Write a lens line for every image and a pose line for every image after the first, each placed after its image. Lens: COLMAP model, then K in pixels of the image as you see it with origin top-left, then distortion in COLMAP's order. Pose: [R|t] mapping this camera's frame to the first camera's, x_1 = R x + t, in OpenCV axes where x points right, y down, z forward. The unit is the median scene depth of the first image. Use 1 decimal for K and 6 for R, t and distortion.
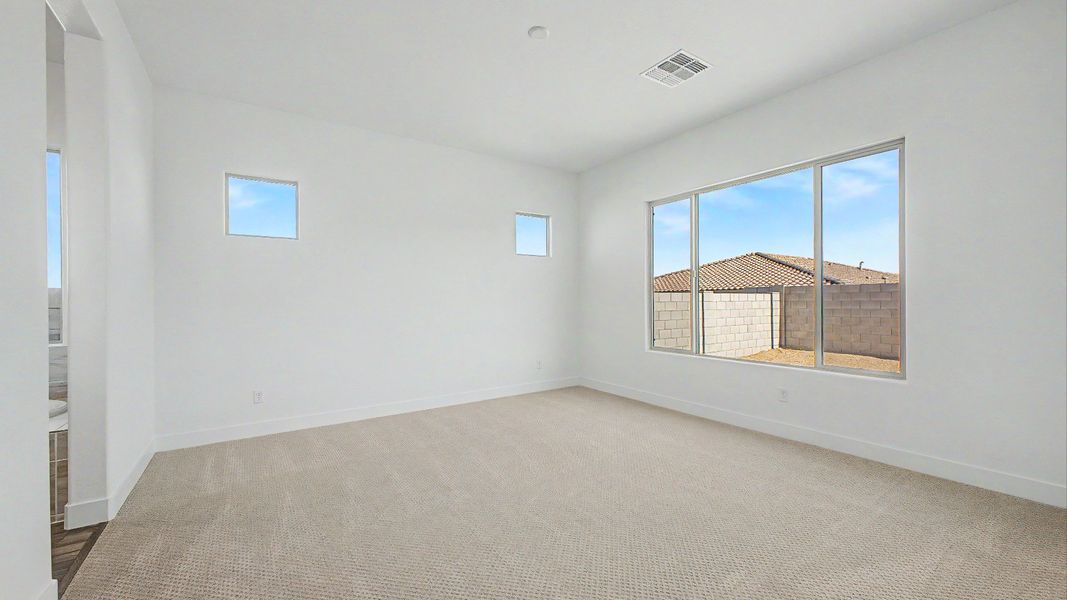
lens RADIAL K [[413.2, 0, 537.3], [0, 413.2, 298.8], [0, 0, 1]] dist [0.025798, -0.009732]
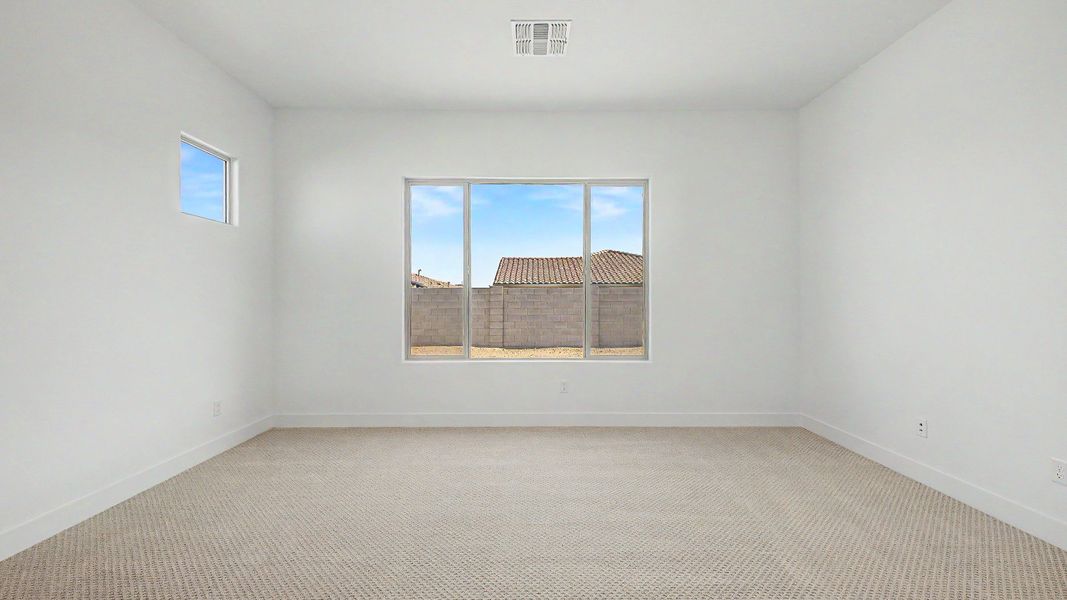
lens RADIAL K [[413.2, 0, 537.3], [0, 413.2, 298.8], [0, 0, 1]] dist [0.025798, -0.009732]
pose [[0.565256, 0.011382, 0.824837, -0.343545], [-0.010408, 0.999924, -0.006666, 0.007571], [-0.824850, -0.004817, 0.565332, 0.447984]]
